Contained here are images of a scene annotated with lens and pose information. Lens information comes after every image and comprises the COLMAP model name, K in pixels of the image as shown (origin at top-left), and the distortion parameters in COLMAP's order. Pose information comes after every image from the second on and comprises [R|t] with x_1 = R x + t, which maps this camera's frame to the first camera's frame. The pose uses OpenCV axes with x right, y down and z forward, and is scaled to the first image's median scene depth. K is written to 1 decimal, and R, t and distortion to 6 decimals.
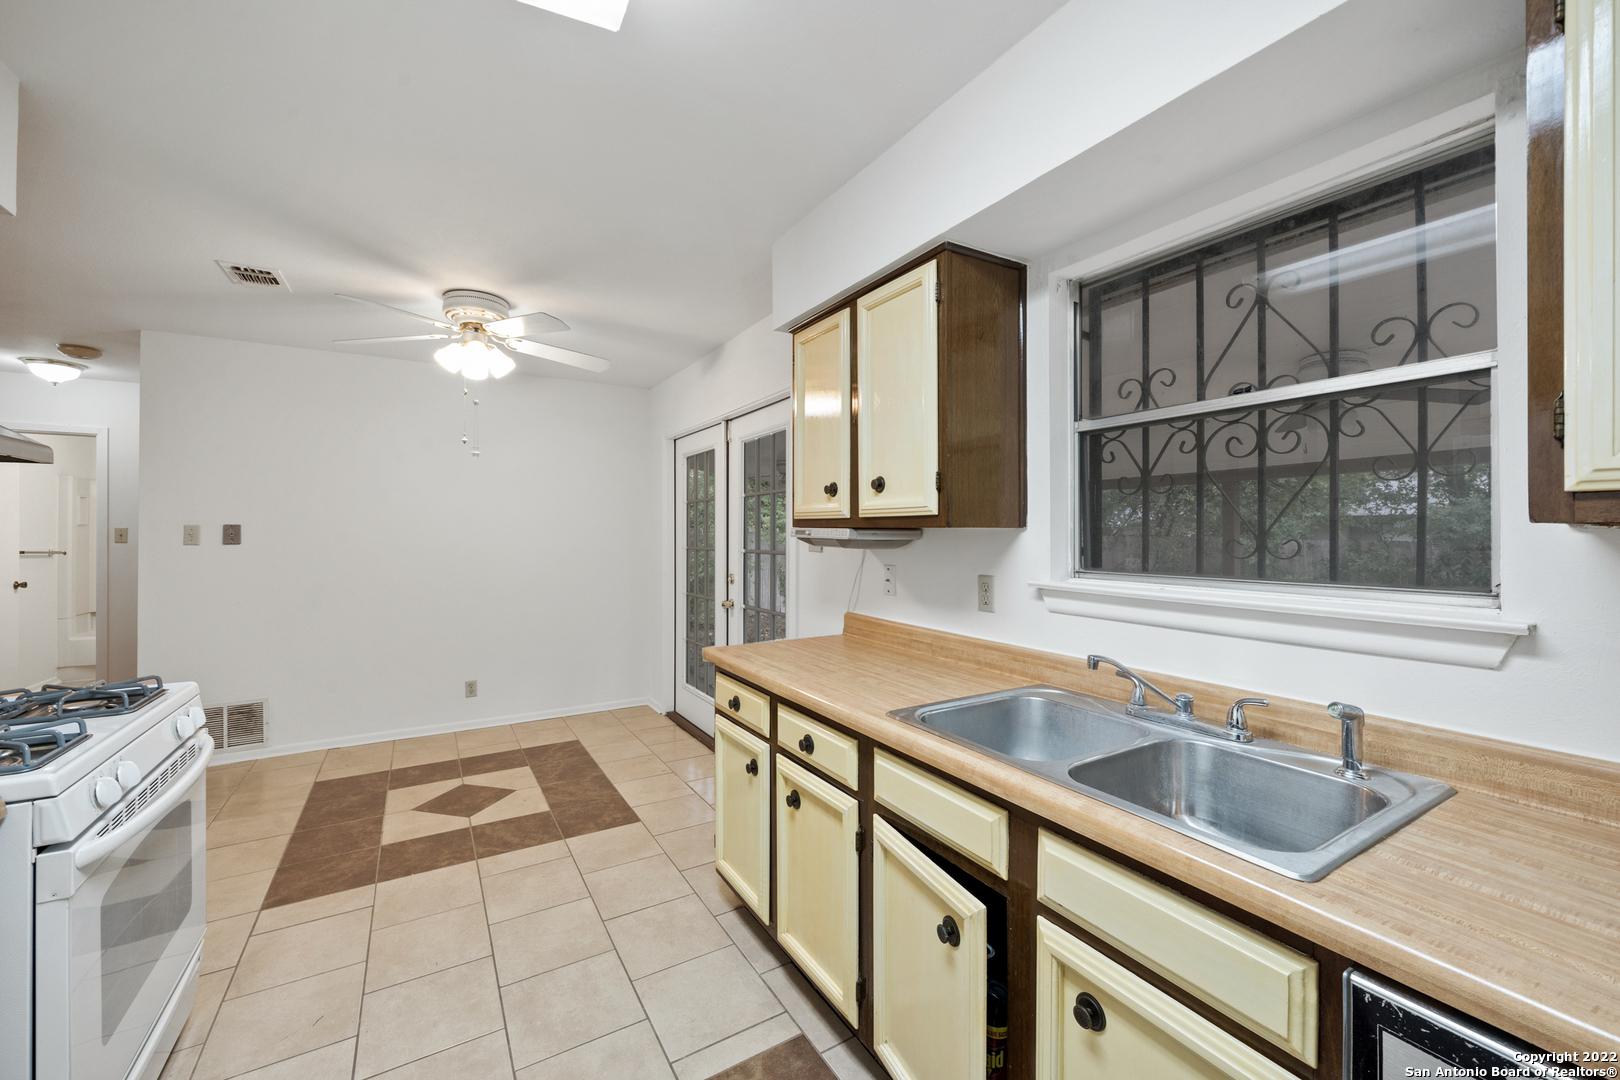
lens RADIAL K [[626.7, 0, 809.4], [0, 626.7, 529.7], [0, 0, 1]] dist [-0.007293, 0.001246]
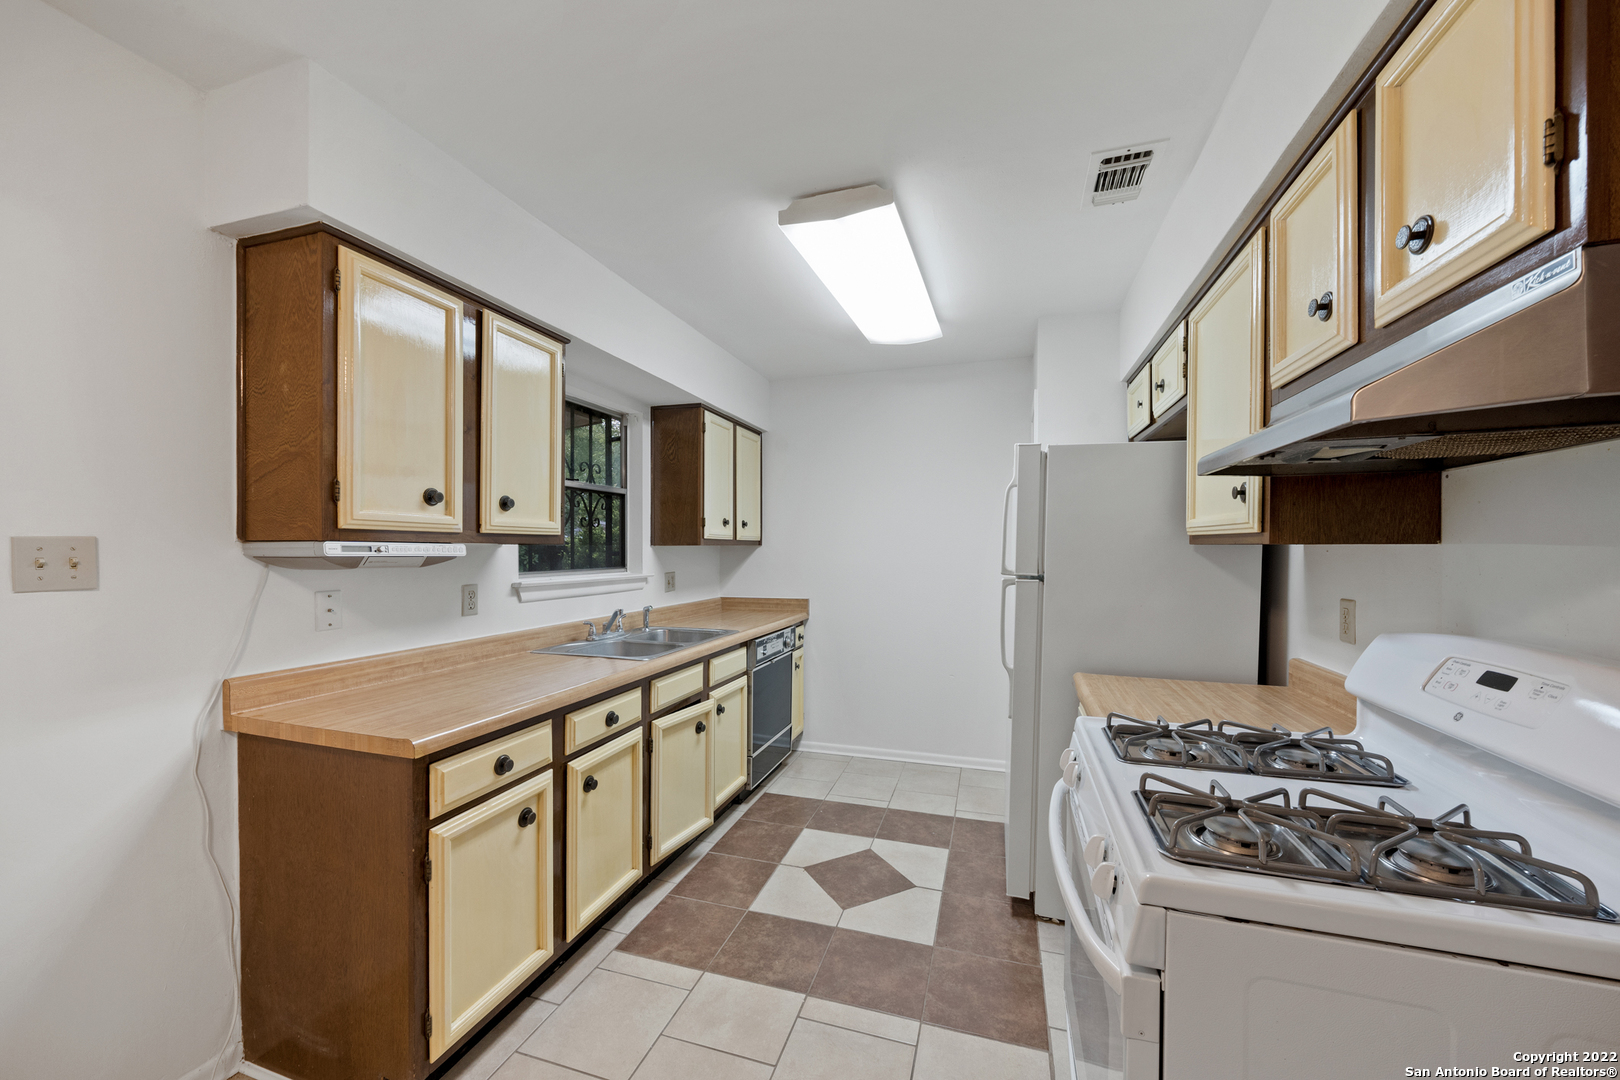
lens RADIAL K [[597.8, 0, 806.7], [0, 597.8, 552.7], [0, 0, 1]] dist [-0.007844, 0.000844]
pose [[-0.647226, -0.009541, 0.762238, -0.708090], [-0.006859, 0.999954, 0.006692, 0.001147], [-0.762267, -0.000897, -0.647262, 0.902706]]
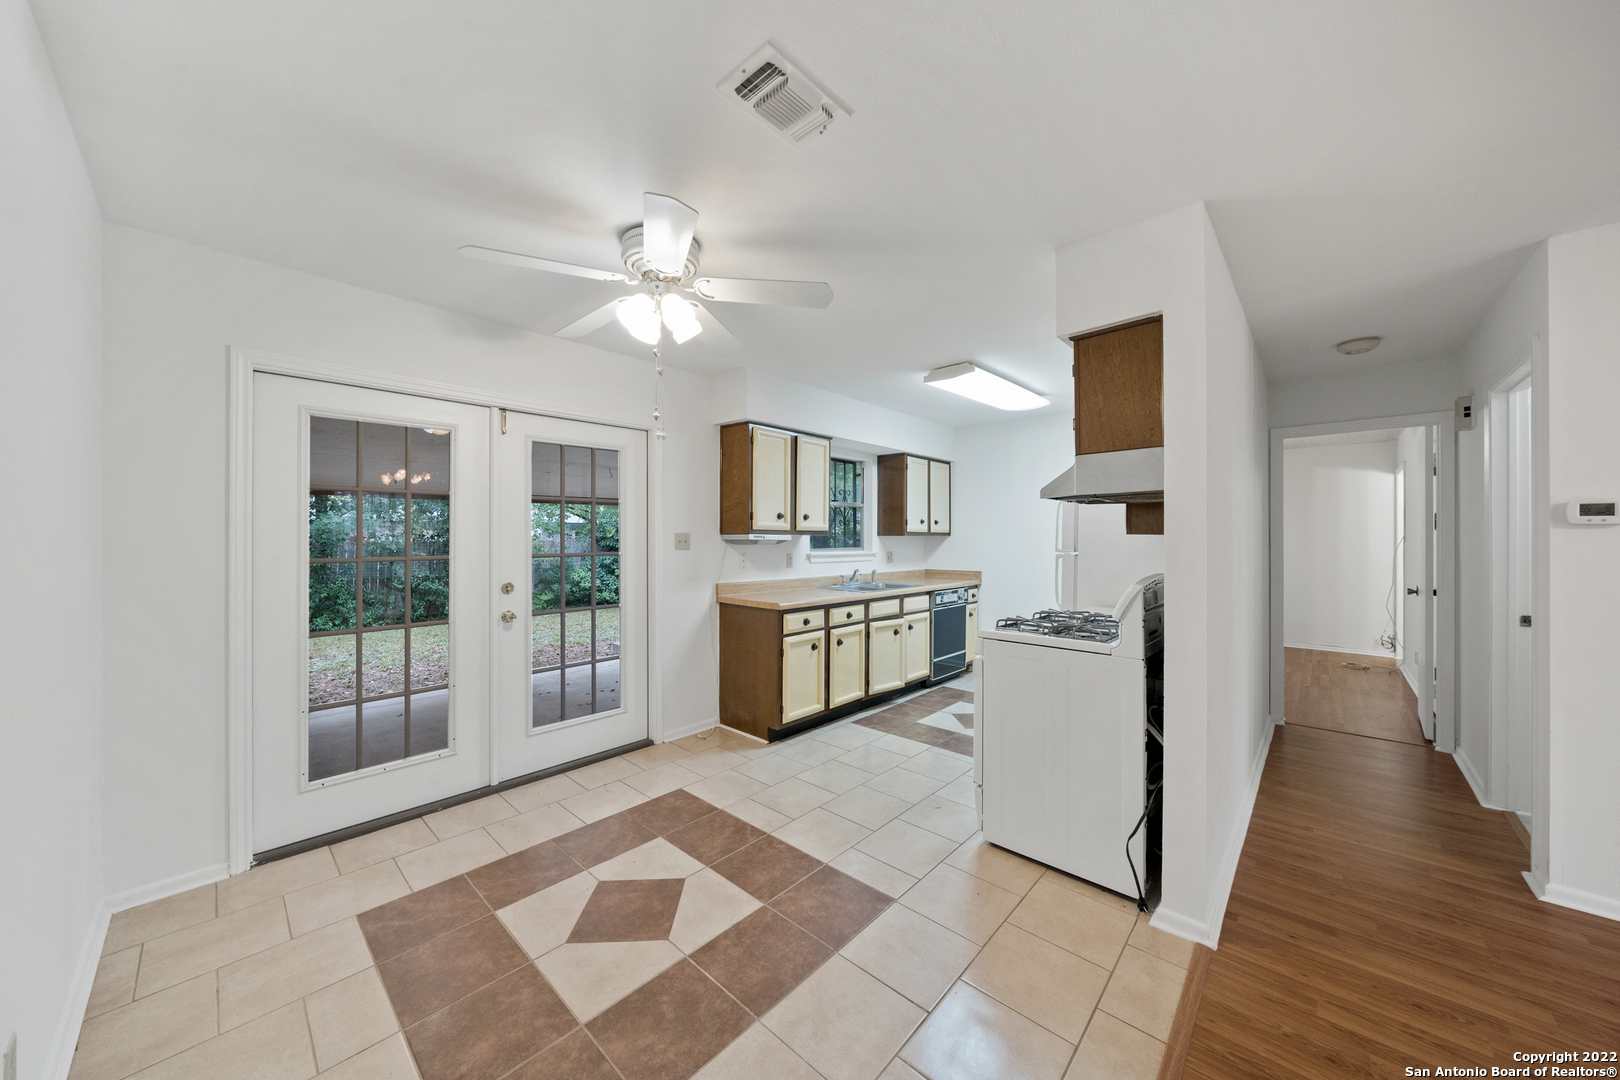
lens RADIAL K [[558.8, 0, 807.1], [0, 558.8, 533.4], [0, 0, 1]] dist [-0.006255, -0.000057]
pose [[-0.267843, 0.003507, 0.963456, -1.398177], [-0.008717, 0.999944, -0.006063, 0.002820], [-0.963423, -0.010022, -0.267797, 1.119621]]
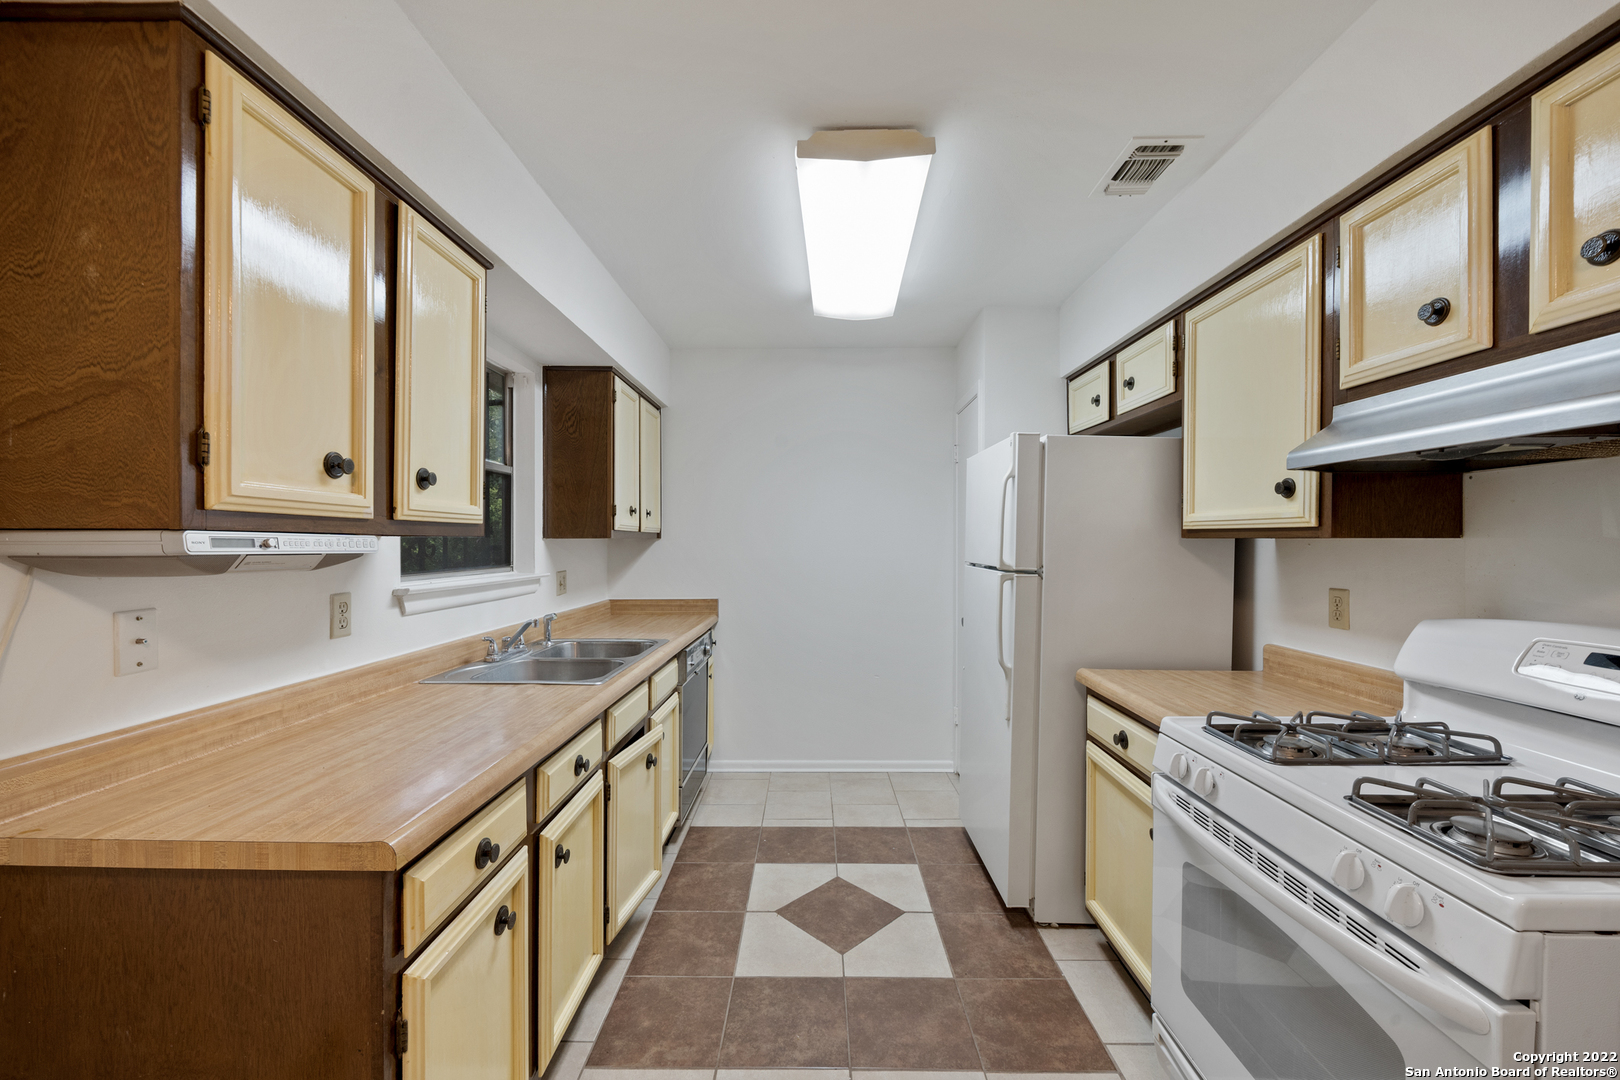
lens RADIAL K [[626.7, 0, 805.6], [0, 626.7, 545.0], [0, 0, 1]] dist [-0.007293, 0.001246]
pose [[-0.841052, -0.006774, 0.540912, -0.491287], [-0.006402, 0.999976, 0.002568, 0.002425], [-0.540916, -0.001303, -0.841075, 0.988855]]
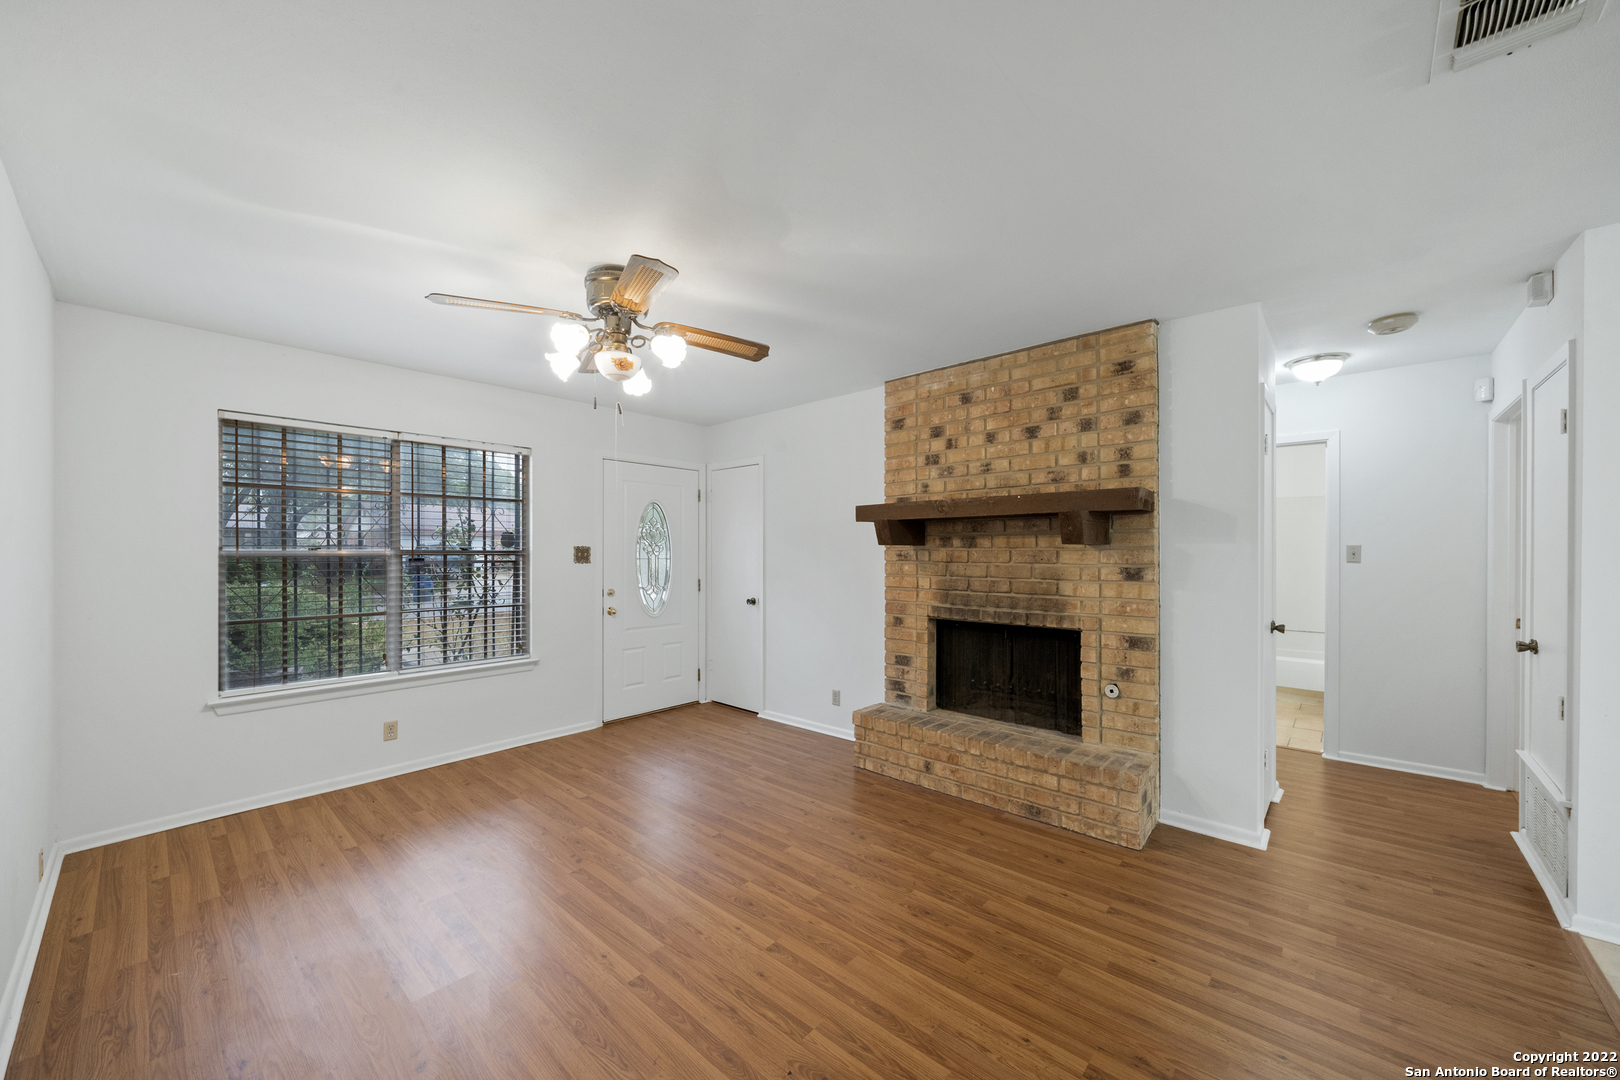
lens RADIAL K [[597.8, 0, 808.7], [0, 597.8, 555.3], [0, 0, 1]] dist [-0.007844, 0.000844]
pose [[0.282060, 0.008071, -0.959363, -0.908314], [0.006852, 0.999922, 0.010427, -0.003636], [0.959372, -0.009514, 0.281983, 0.088809]]
